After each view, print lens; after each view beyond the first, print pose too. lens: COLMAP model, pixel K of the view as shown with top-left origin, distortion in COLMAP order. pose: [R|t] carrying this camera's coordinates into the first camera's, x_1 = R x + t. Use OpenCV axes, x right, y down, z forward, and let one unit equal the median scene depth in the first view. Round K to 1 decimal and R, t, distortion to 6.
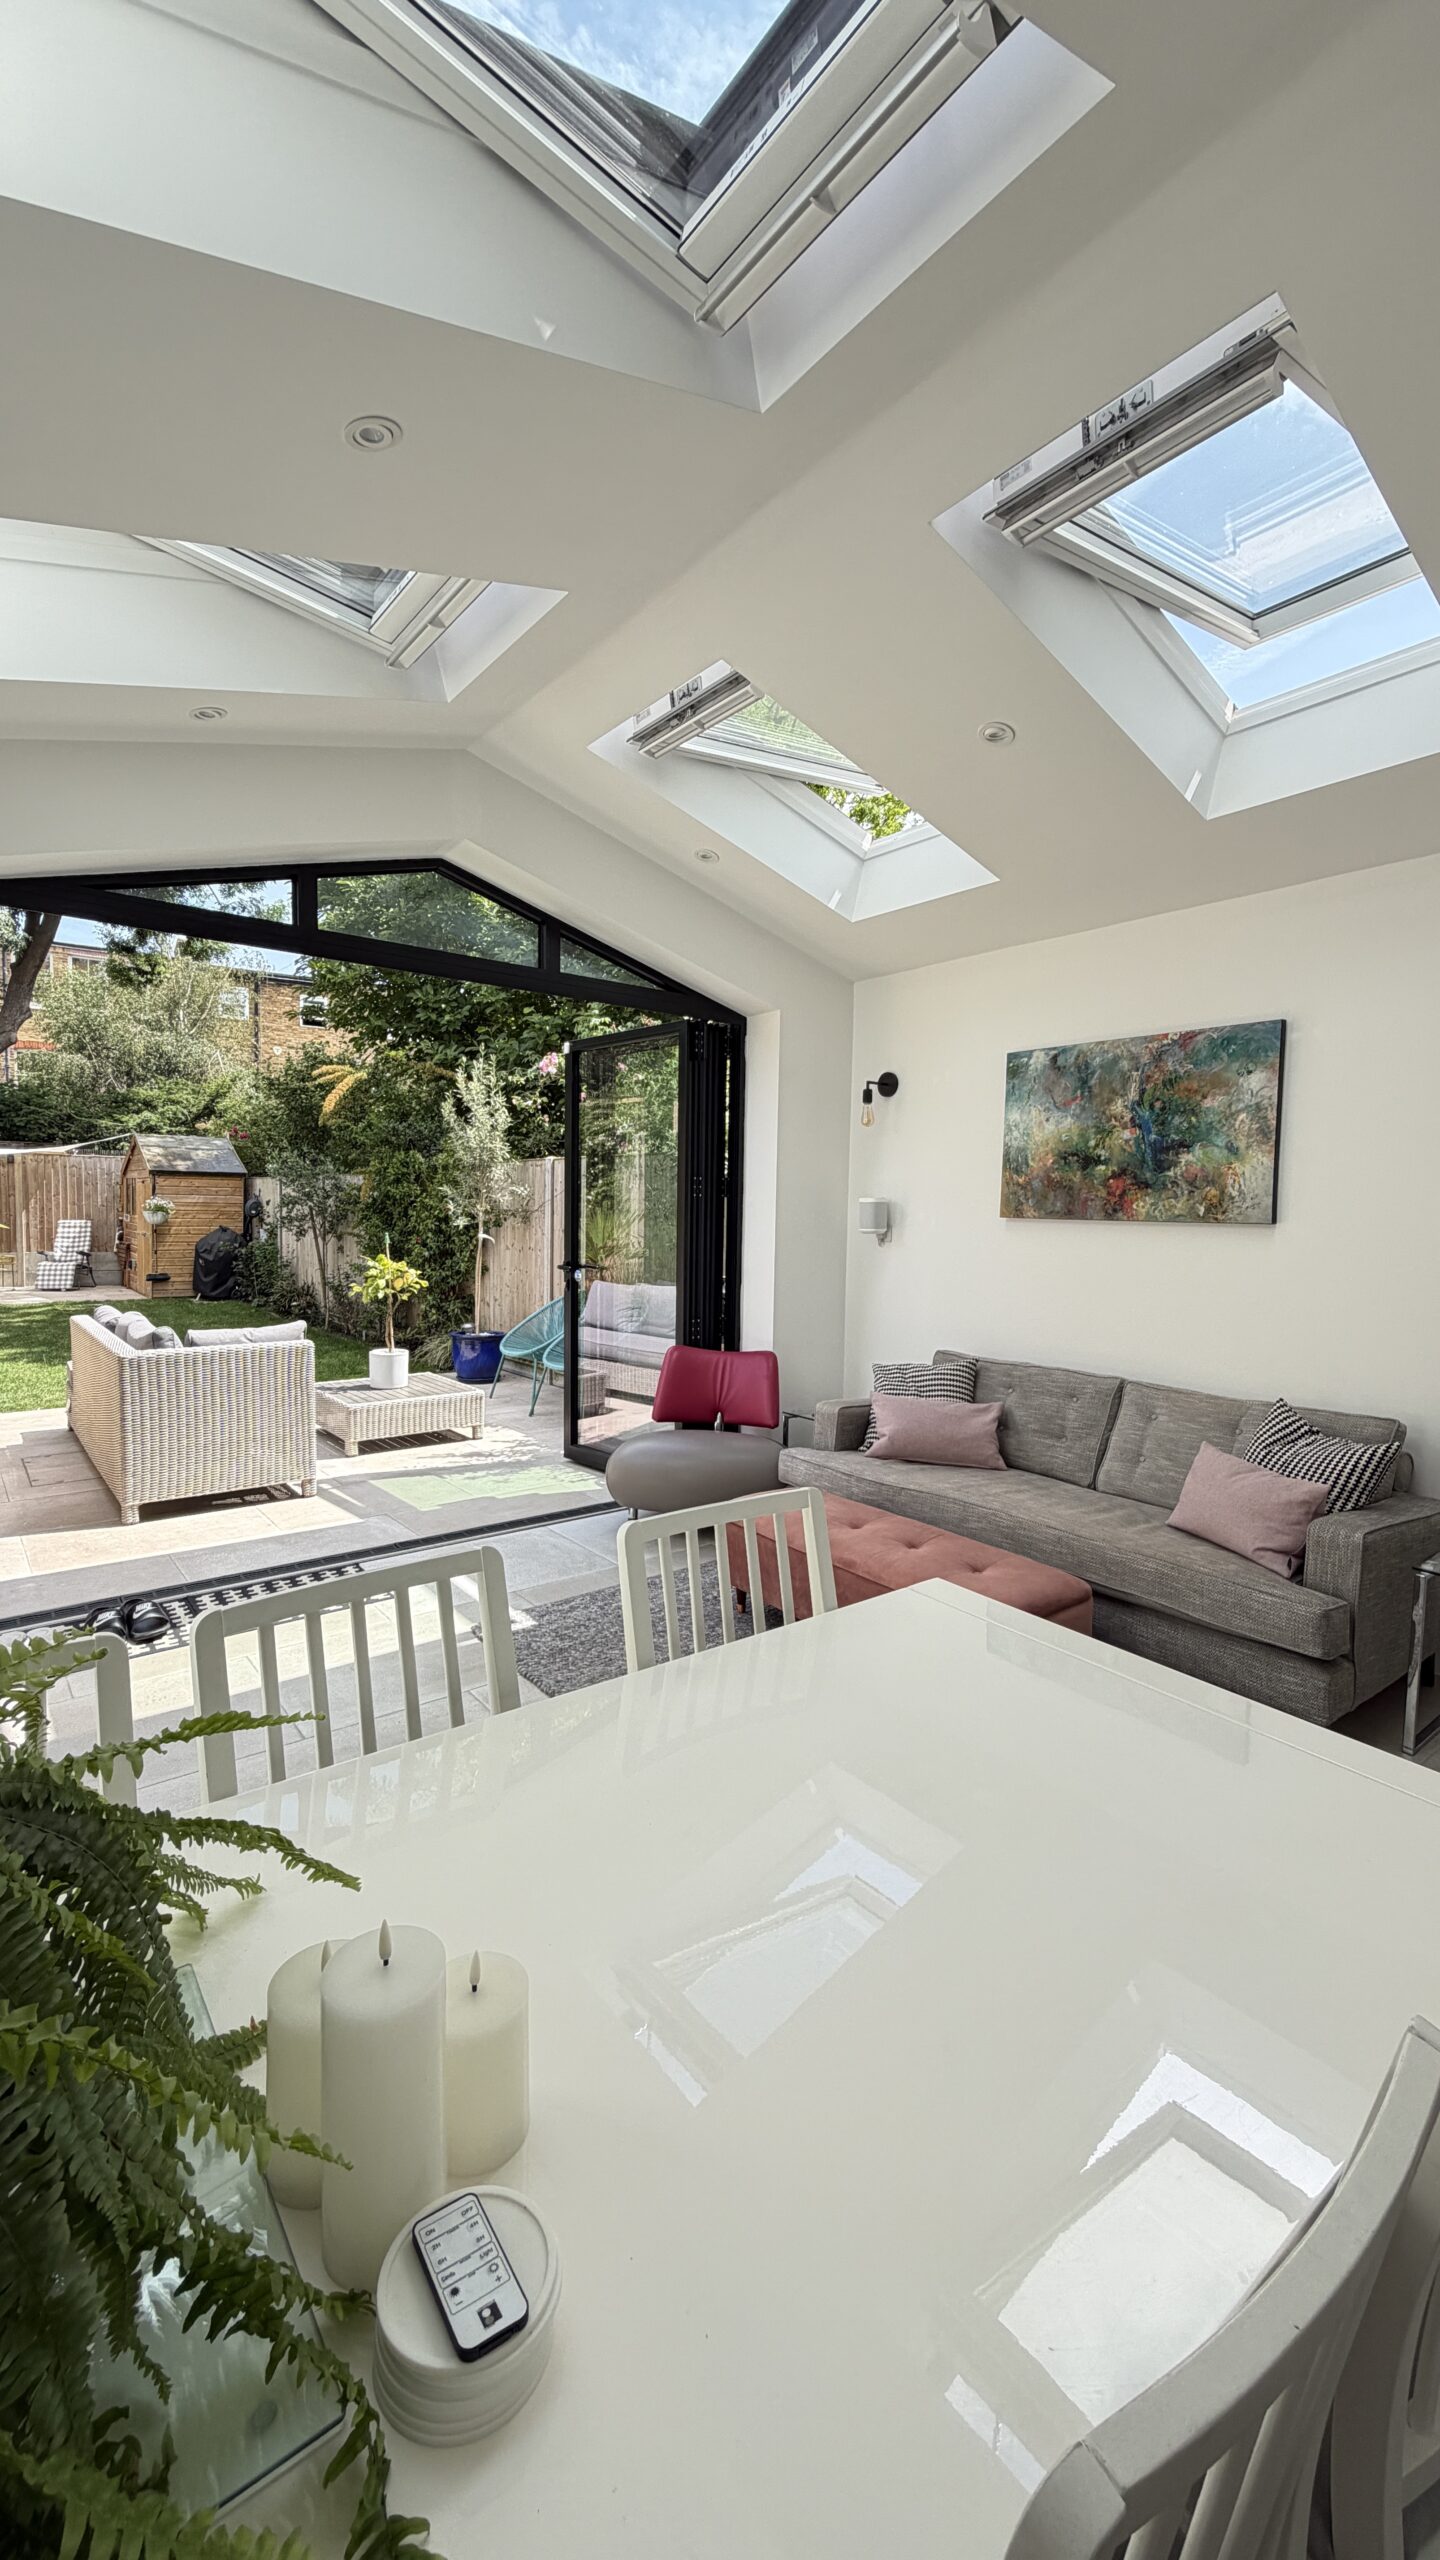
lens RADIAL K [[1029.7, 0, 716.7], [0, 1029.7, 1270.7], [0, 0, 1]] dist [-0.002629, -0.000083]
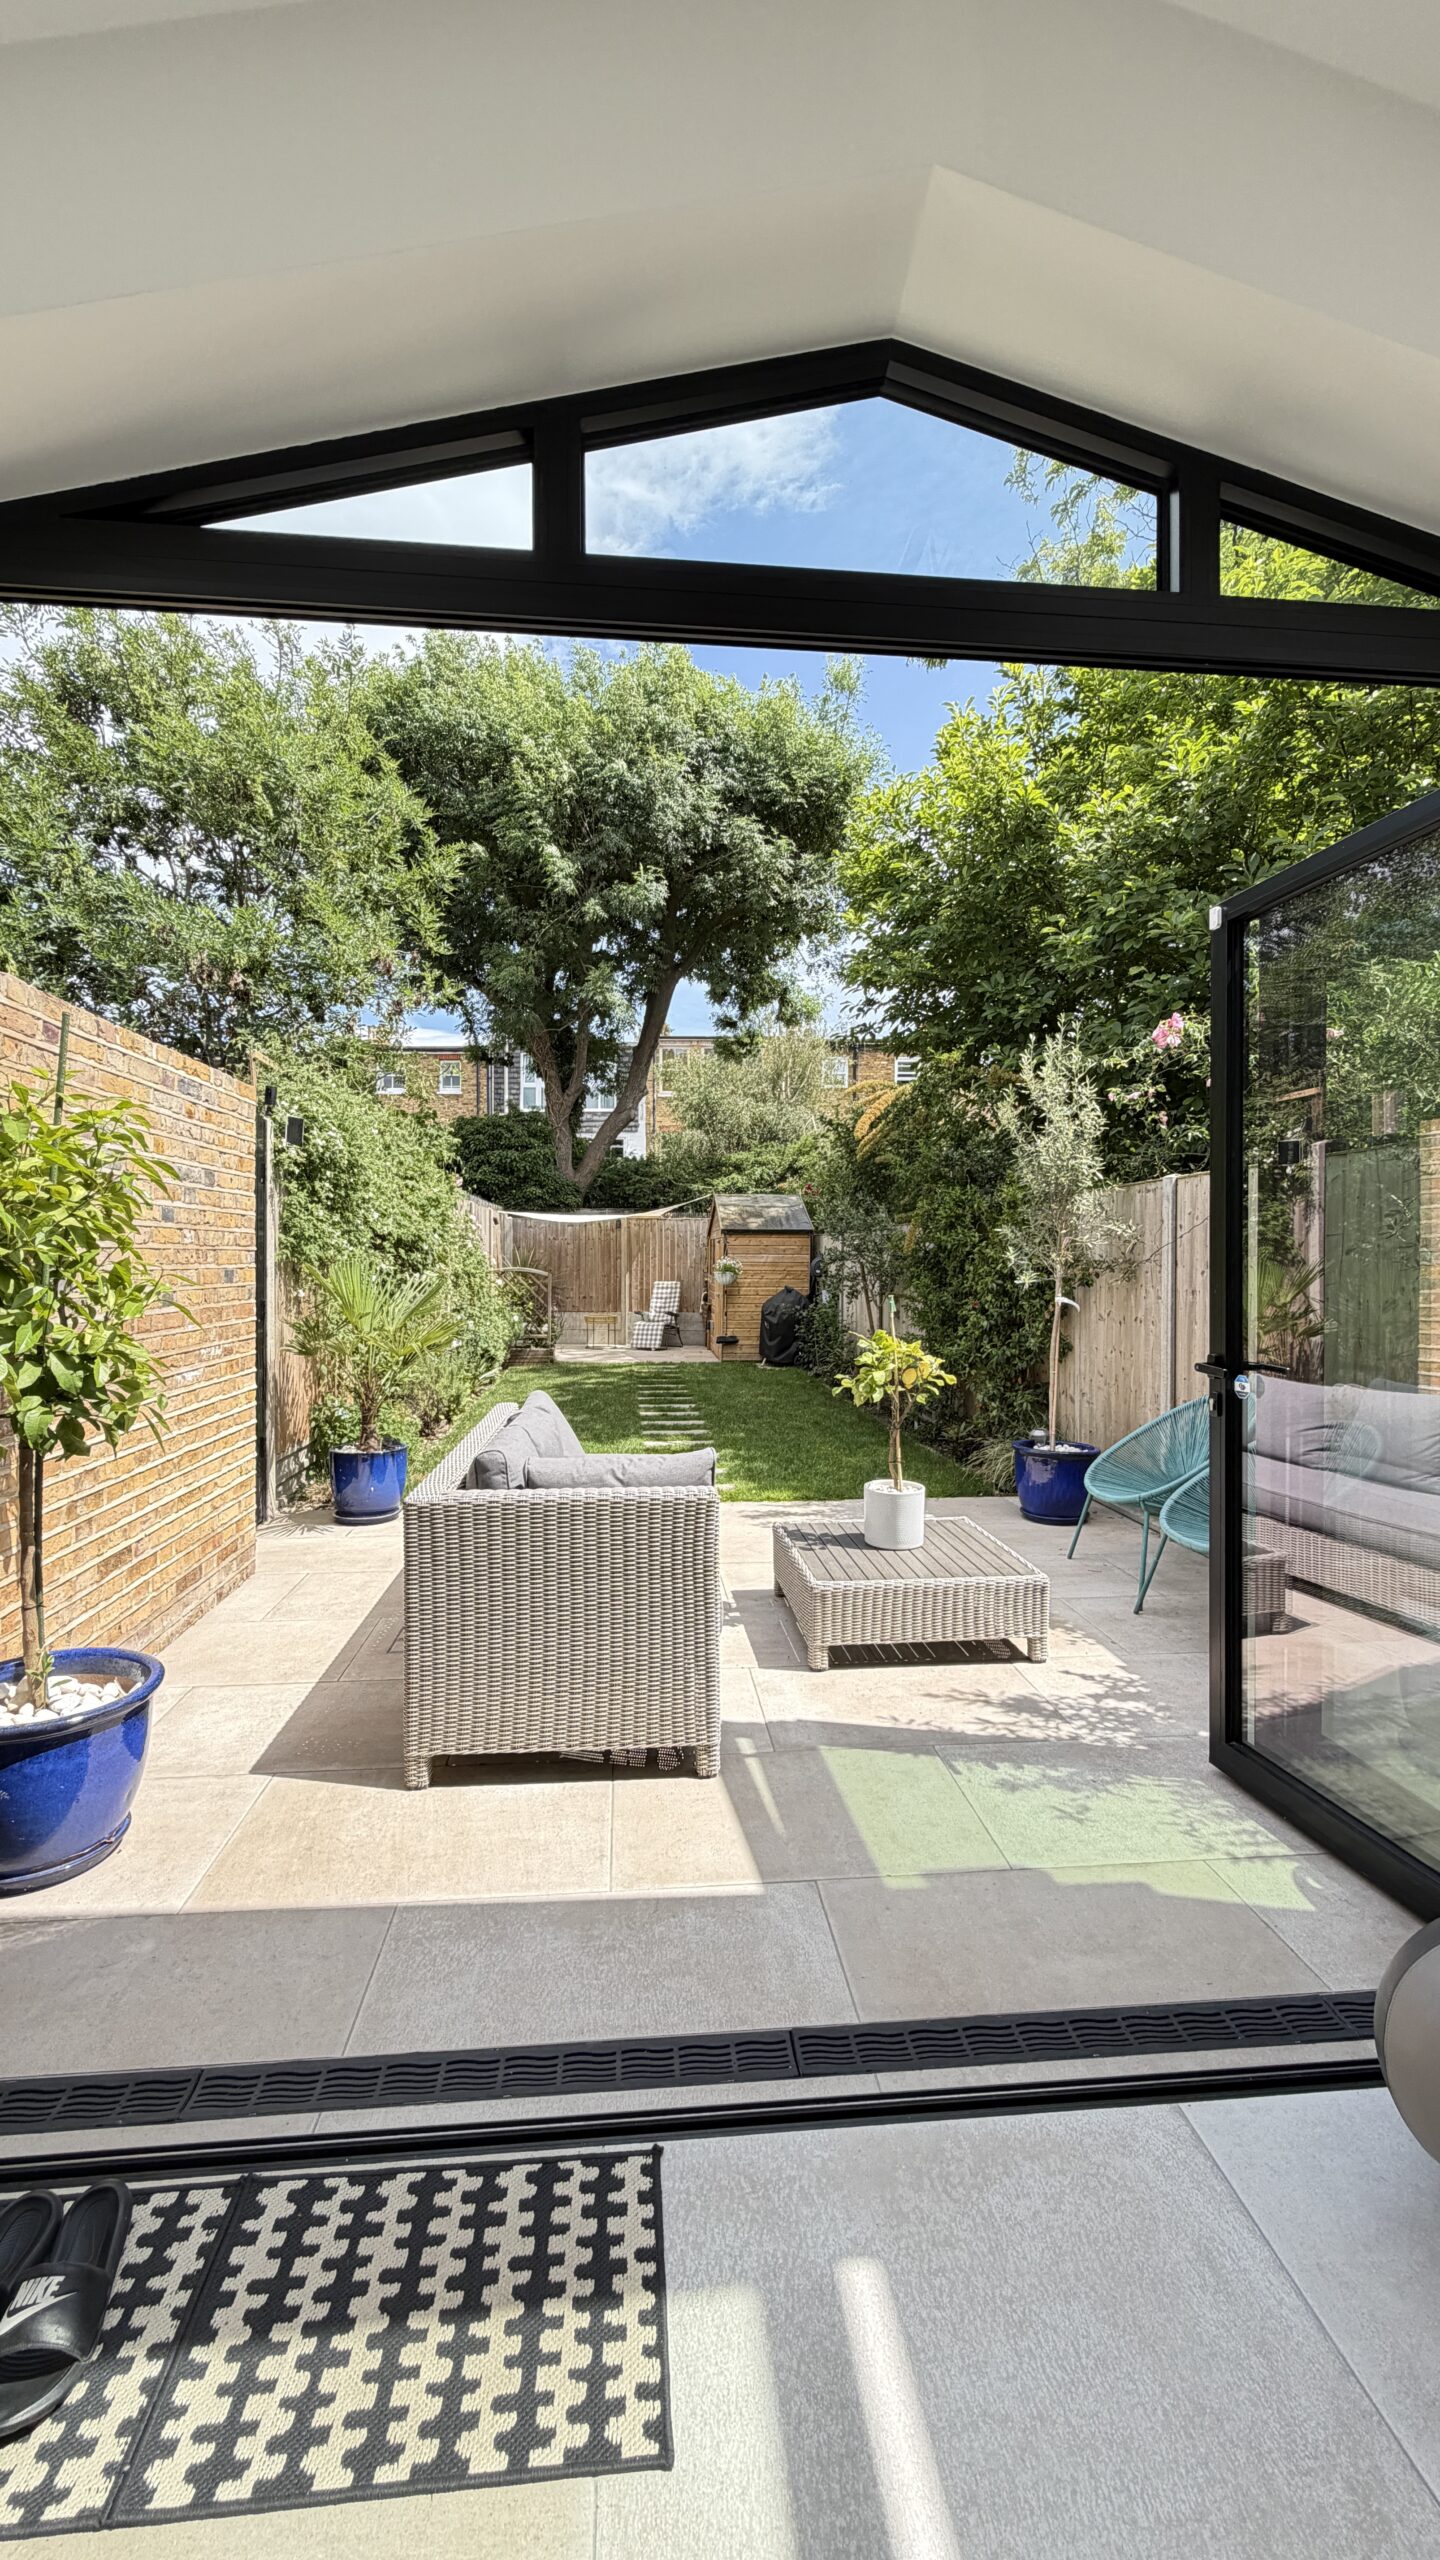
lens RADIAL K [[1029.7, 0, 716.7], [0, 1029.7, 1270.7], [0, 0, 1]] dist [-0.002629, -0.000083]
pose [[0.842778, -0.009944, -0.538170, -0.055435], [-0.022123, 0.998345, -0.053090, -0.012062], [0.537807, 0.056649, 0.841163, 0.312640]]
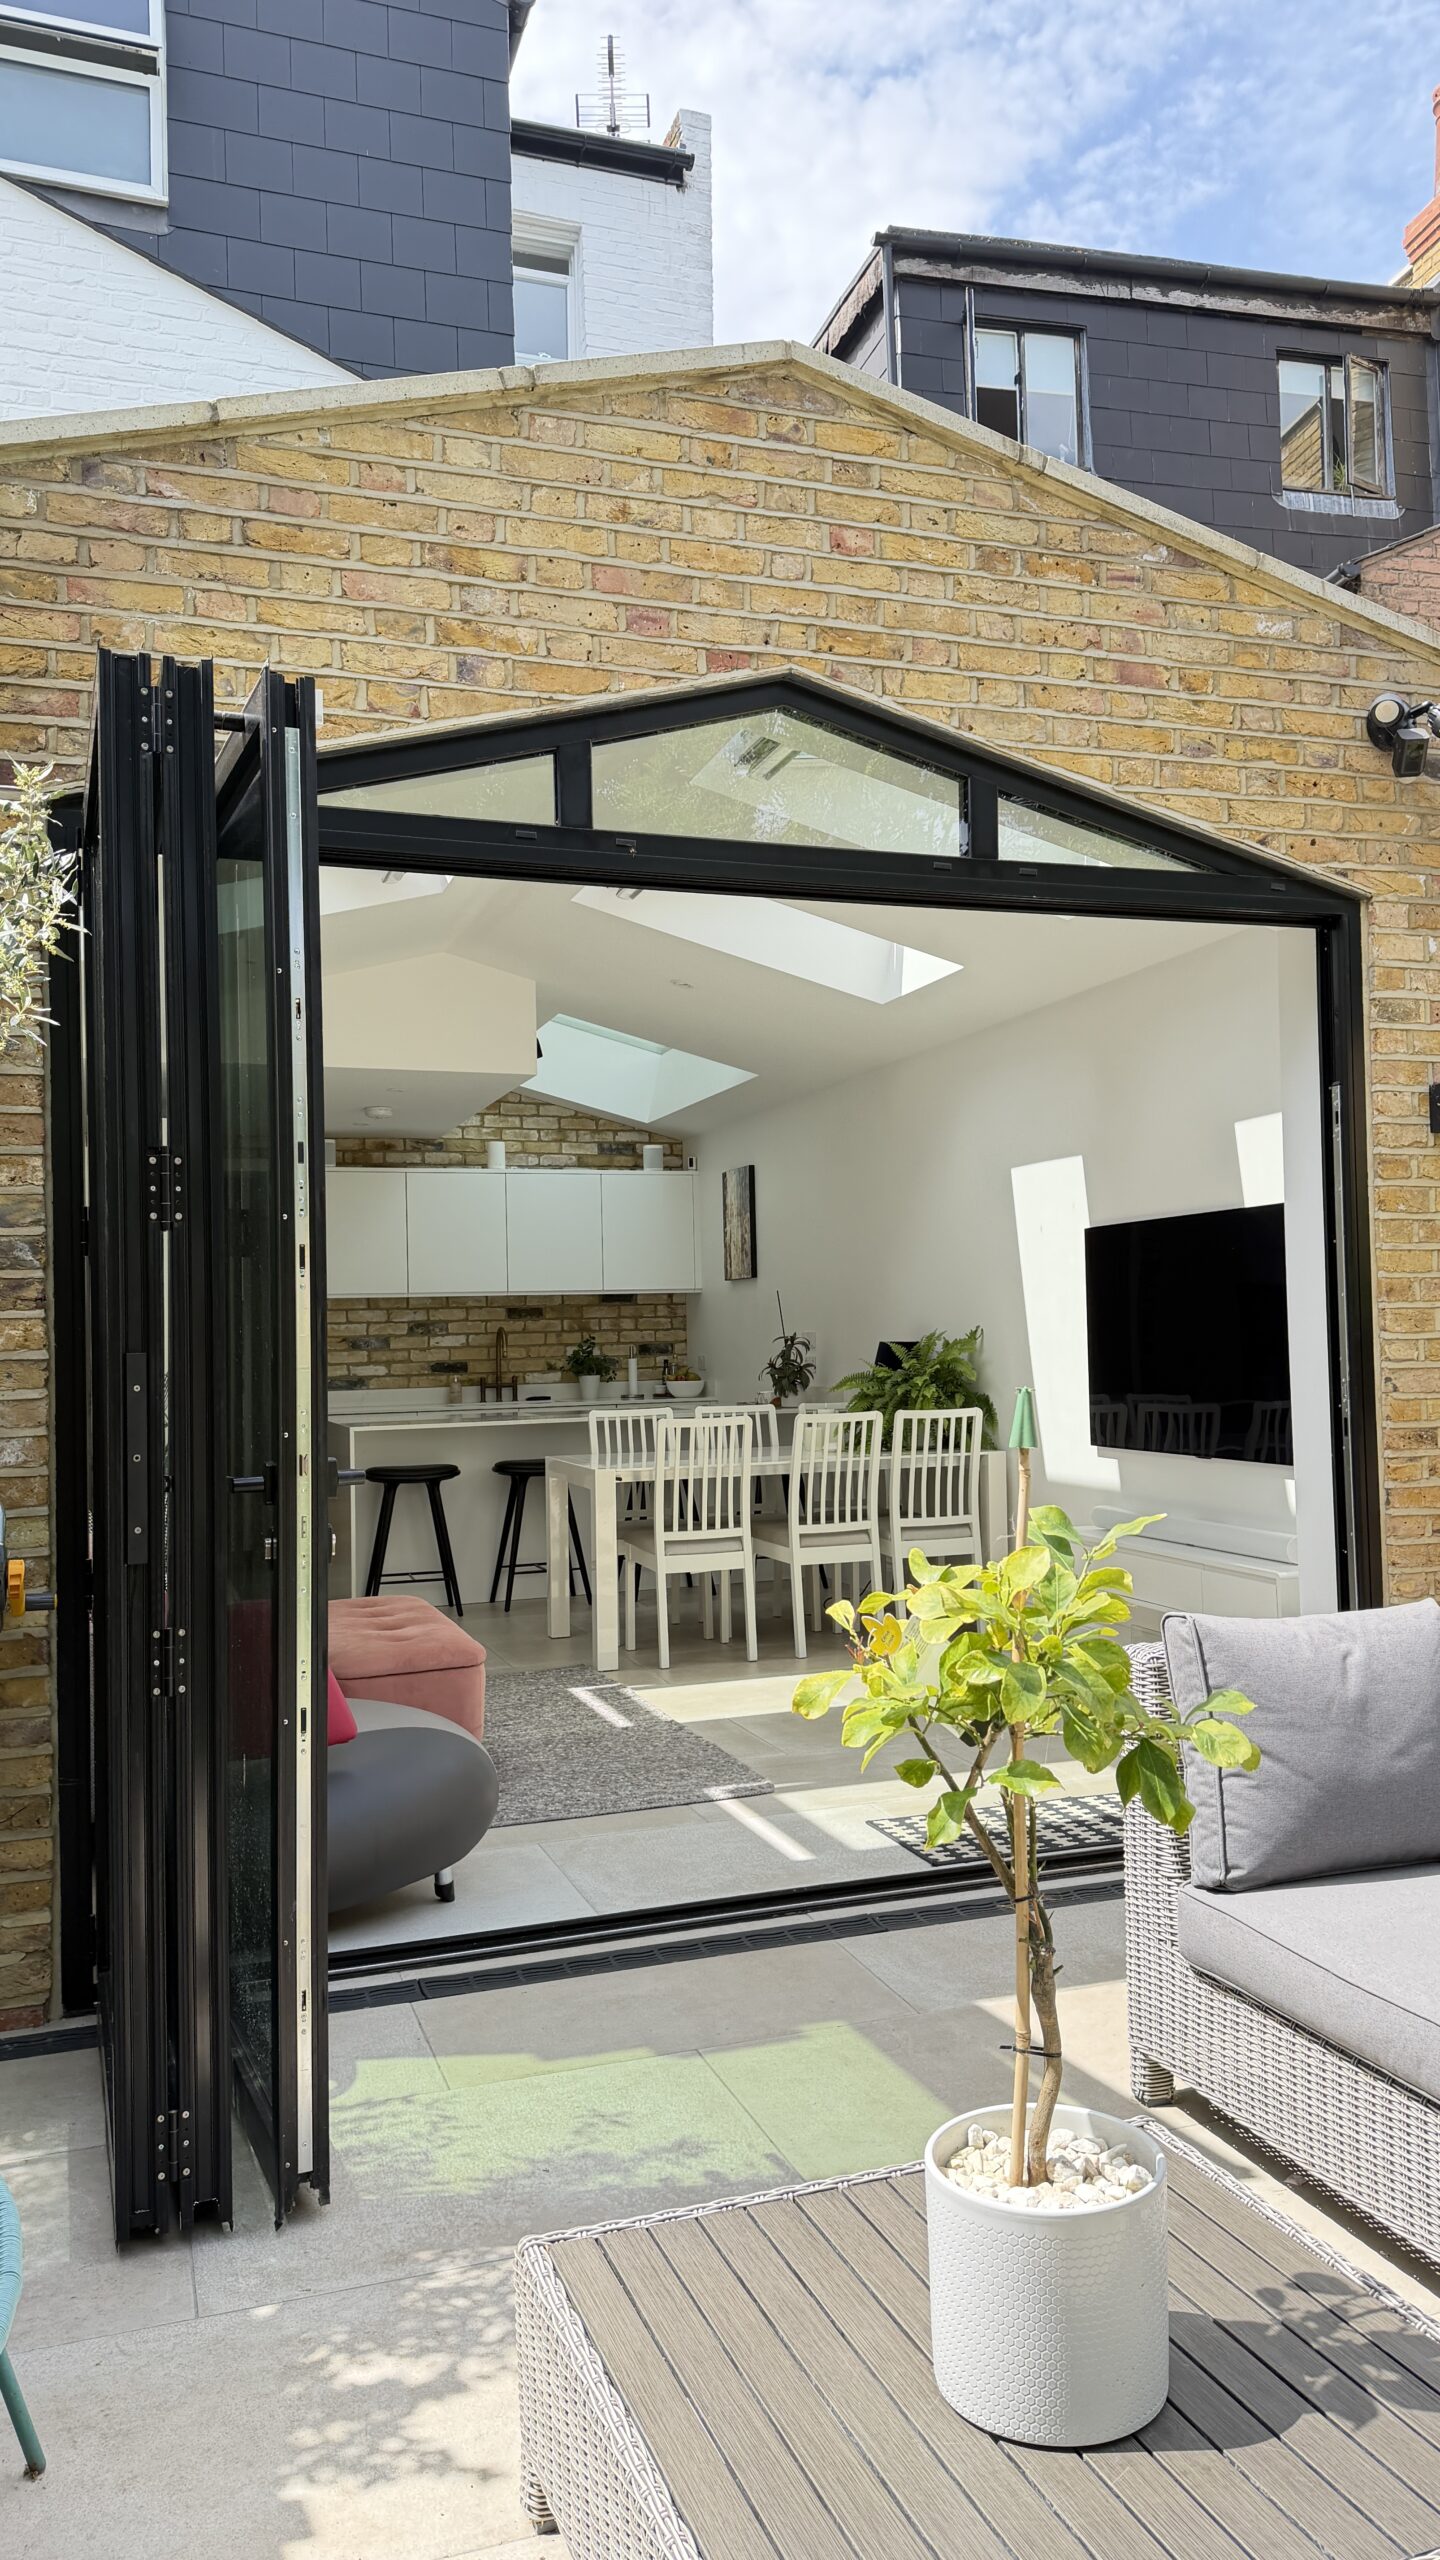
lens RADIAL K [[1854.2, 0, 771.6], [0, 1854.2, 1284.9], [0, 0, 1]] dist [0.003928, 0.000123]
pose [[-0.954057, 0.016978, 0.299143, -0.277160], [0.030395, 0.998727, 0.040258, -0.049952], [-0.298079, 0.047500, -0.953359, 0.966456]]
